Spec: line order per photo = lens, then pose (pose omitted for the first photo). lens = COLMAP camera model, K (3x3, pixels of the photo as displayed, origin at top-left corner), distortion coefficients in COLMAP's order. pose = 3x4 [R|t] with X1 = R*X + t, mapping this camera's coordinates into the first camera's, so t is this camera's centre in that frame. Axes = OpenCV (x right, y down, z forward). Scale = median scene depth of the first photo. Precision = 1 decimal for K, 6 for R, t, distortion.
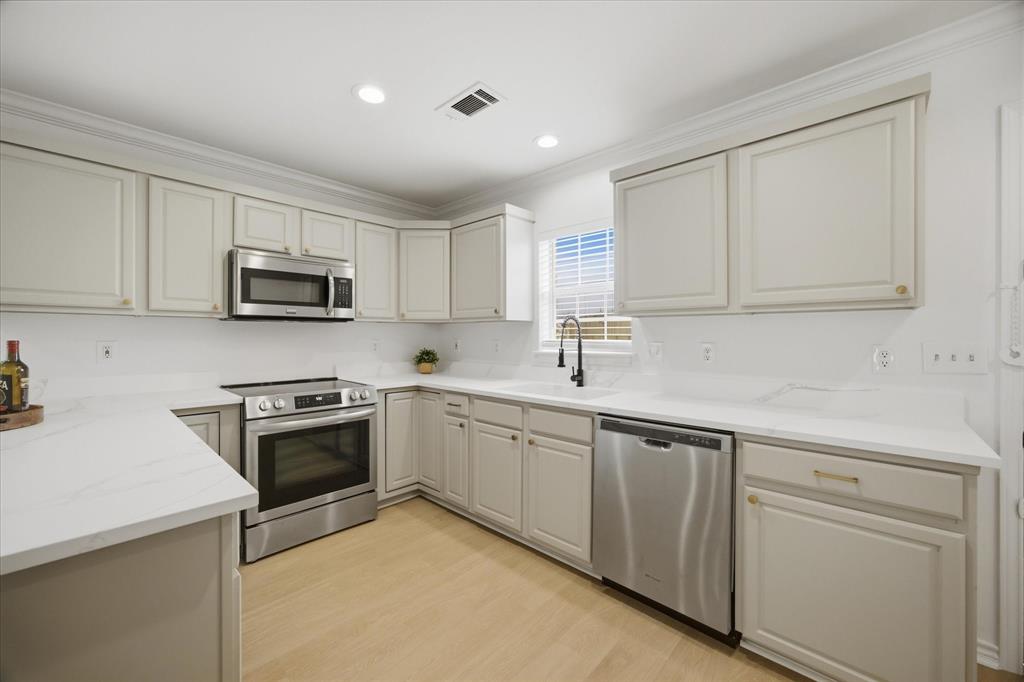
lens RADIAL K [[404.0, 0, 508.6], [0, 404.0, 338.9], [0, 0, 1]] dist [-0.007363, 0.001603]
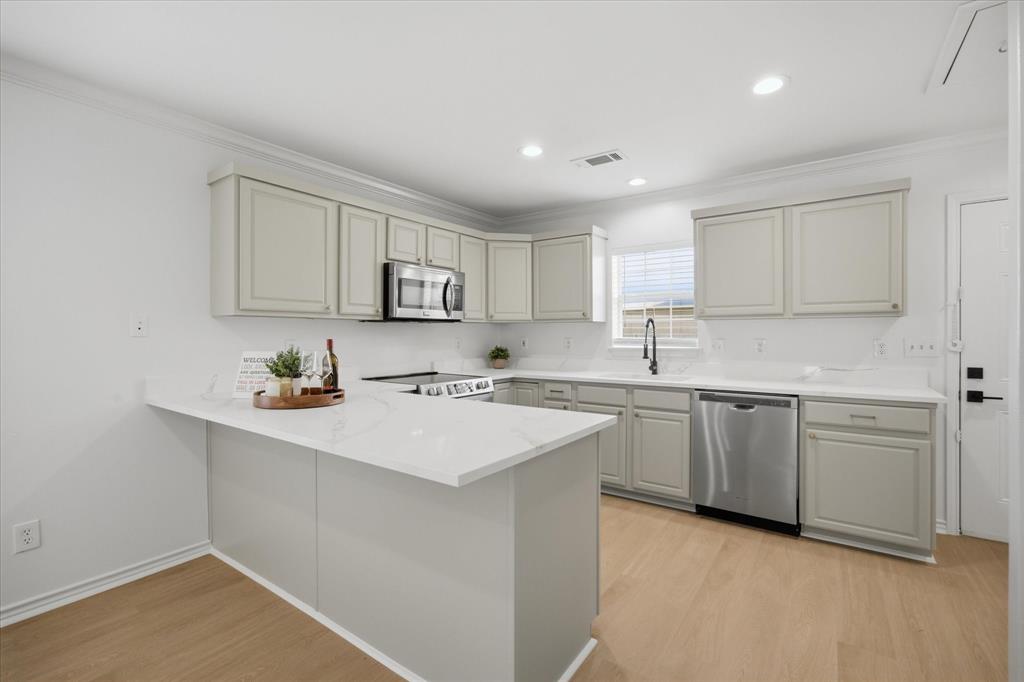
lens RADIAL K [[471.6, 0, 515.5], [0, 471.6, 338.0], [0, 0, 1]] dist [0.013358, -0.001953]
pose [[0.989063, -0.004159, 0.147438, -0.595345], [0.003918, 0.999990, 0.001919, -0.000446], [-0.147444, -0.001321, 0.989069, -0.491697]]
